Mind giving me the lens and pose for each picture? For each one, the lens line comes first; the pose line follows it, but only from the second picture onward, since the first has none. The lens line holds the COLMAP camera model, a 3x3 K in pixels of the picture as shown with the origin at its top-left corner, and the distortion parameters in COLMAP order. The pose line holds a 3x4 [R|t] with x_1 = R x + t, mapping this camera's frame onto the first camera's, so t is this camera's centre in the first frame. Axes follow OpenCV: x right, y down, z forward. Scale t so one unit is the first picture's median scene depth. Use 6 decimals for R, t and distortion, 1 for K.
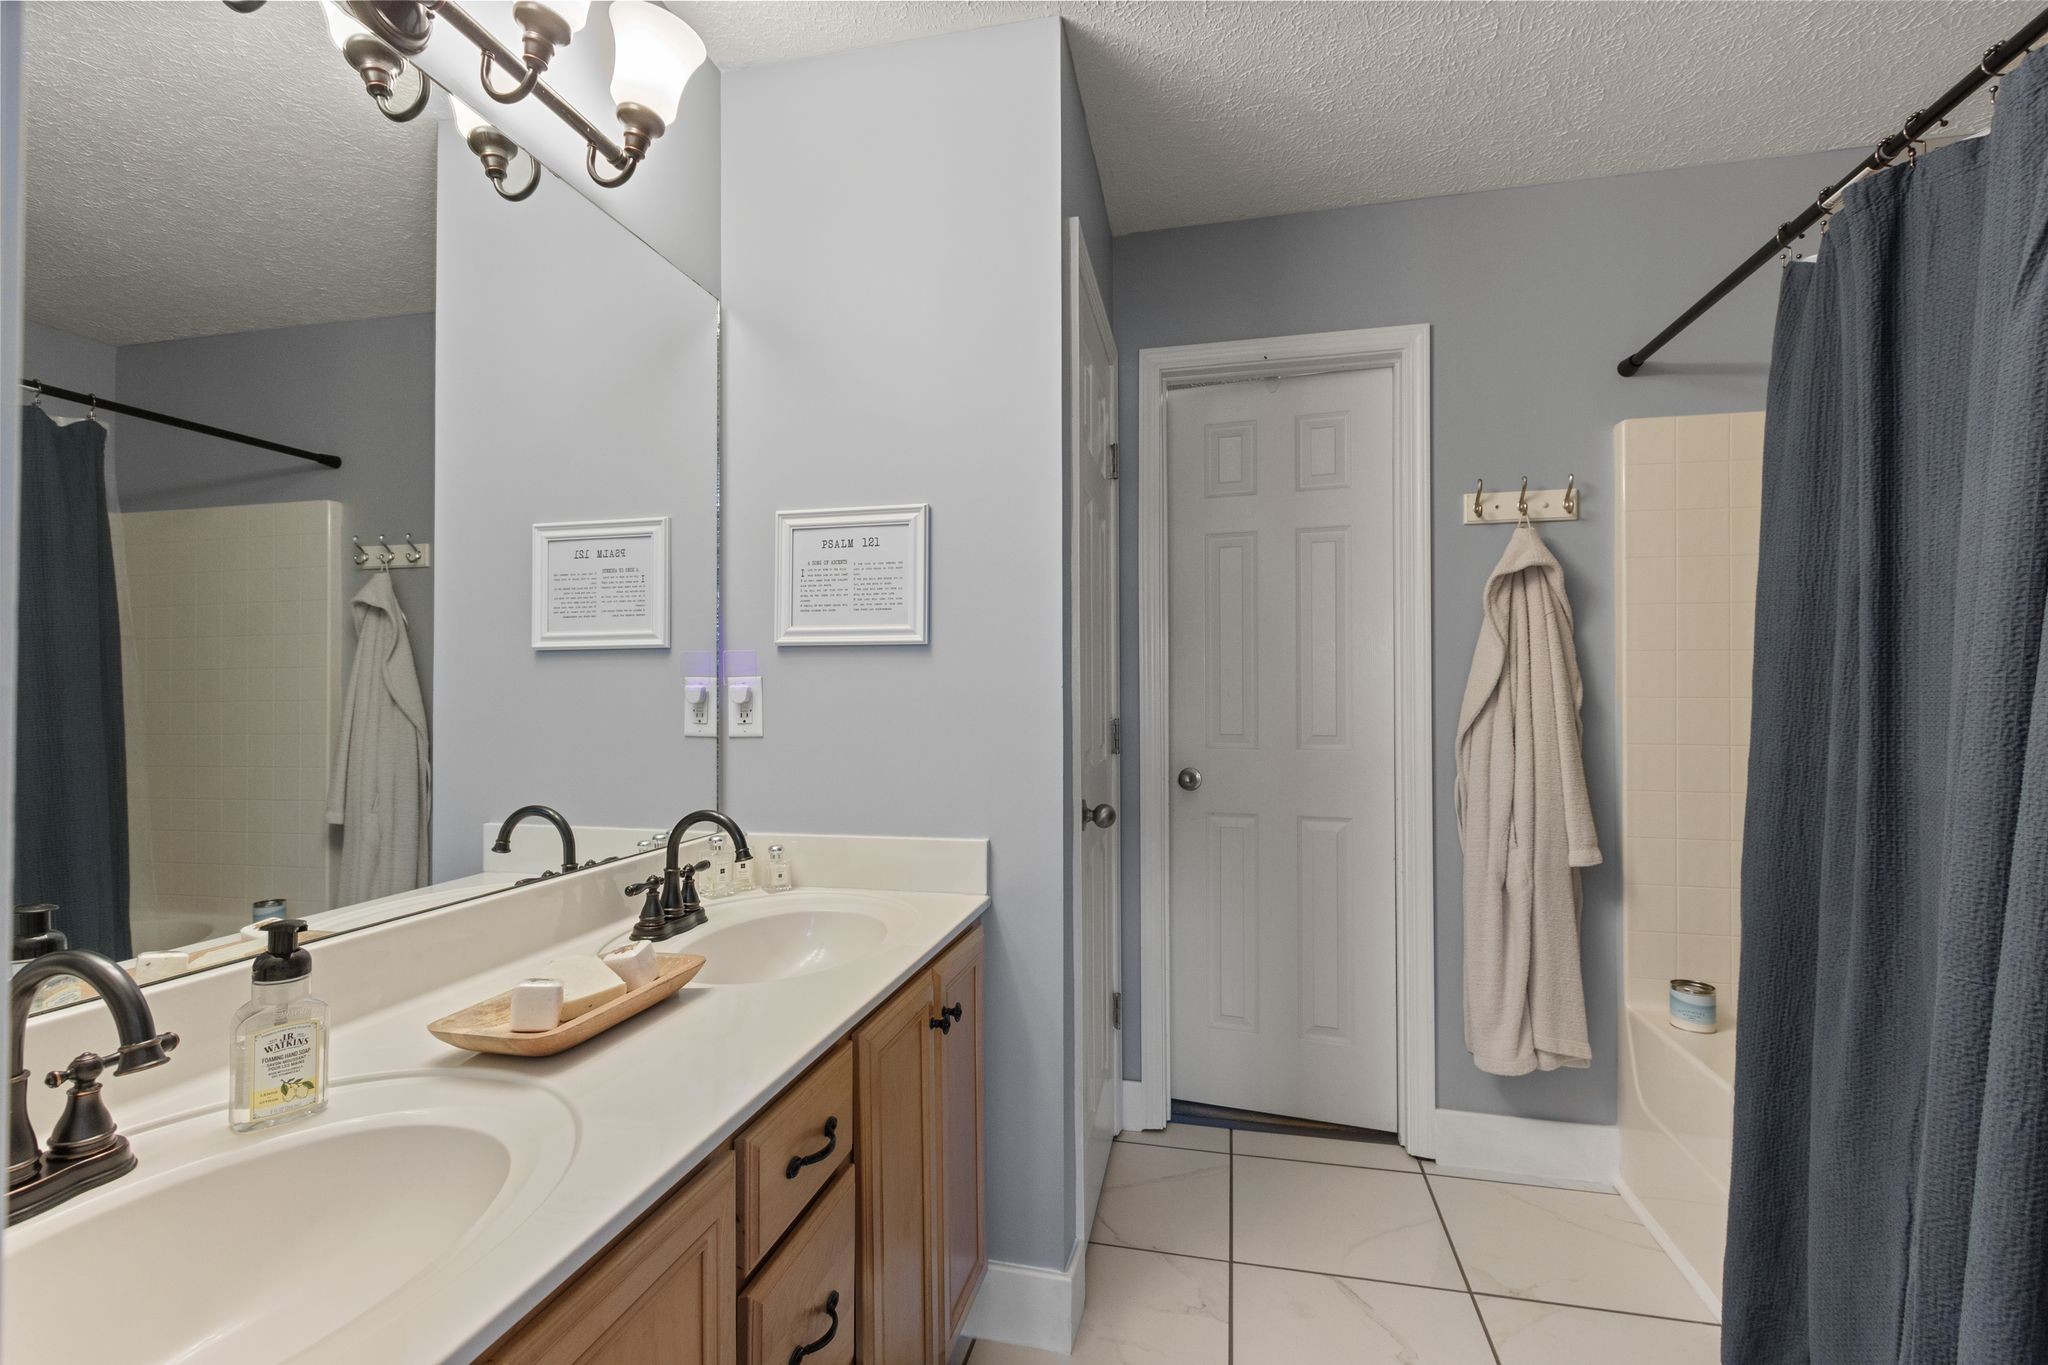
lens RADIAL K [[936.1, 0, 1019.2], [0, 936.1, 669.4], [0, 0, 1]] dist [0.002892, 0.000574]
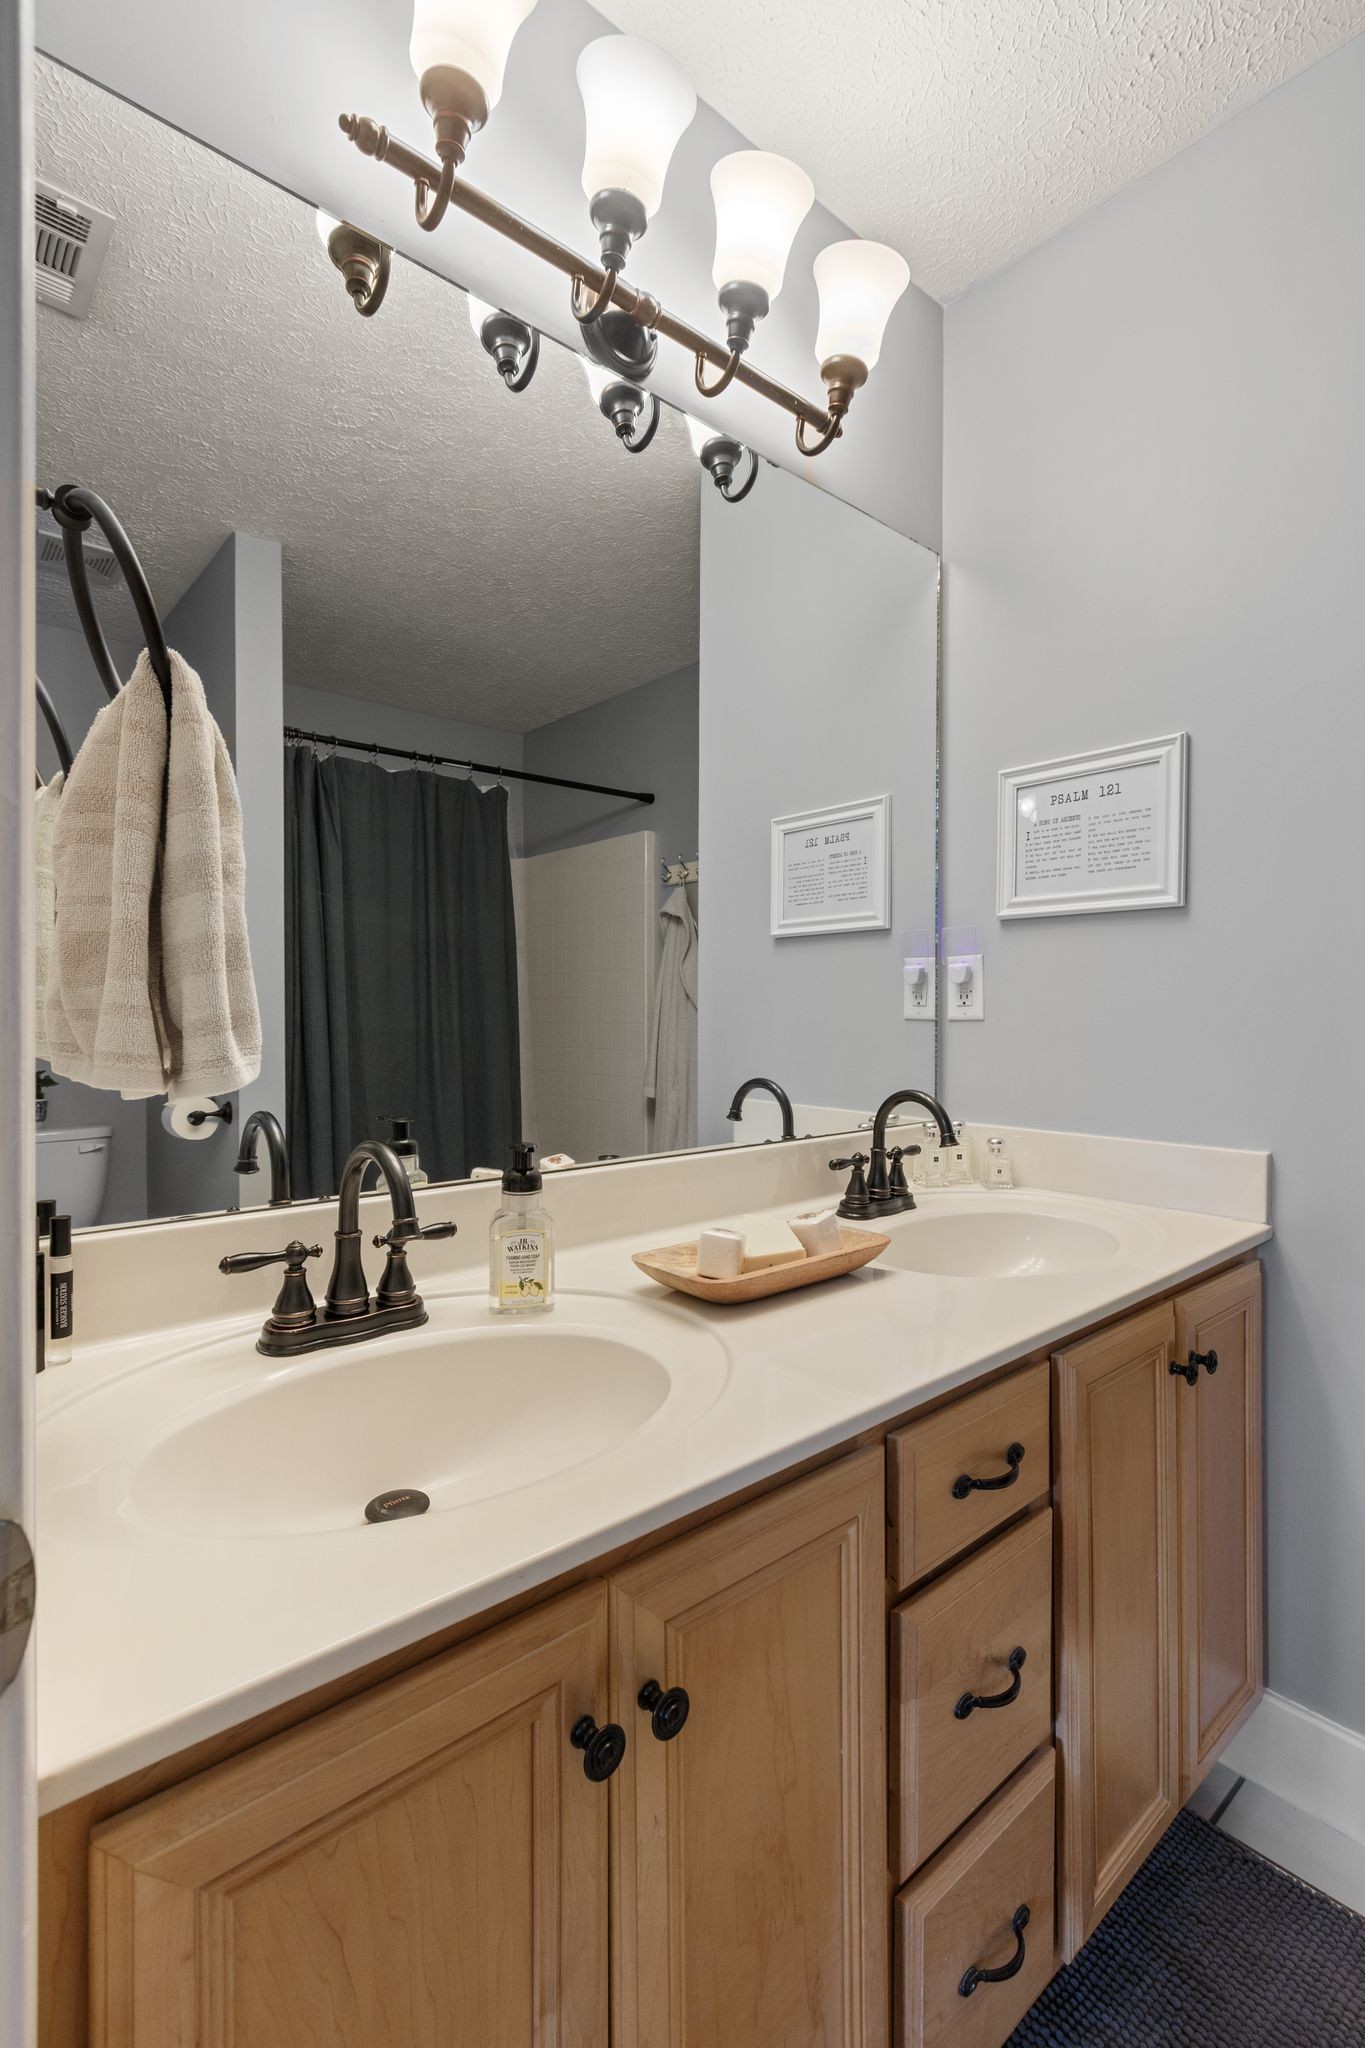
lens RADIAL K [[936.1, 0, 688.6], [0, 936.1, 1011.7], [0, 0, 1]] dist [0.002892, 0.000574]
pose [[0.807910, 0.006178, -0.589274, 0.038719], [0.010559, 0.999633, 0.024956, 0.044851], [0.589212, -0.026384, 0.807548, 0.106662]]
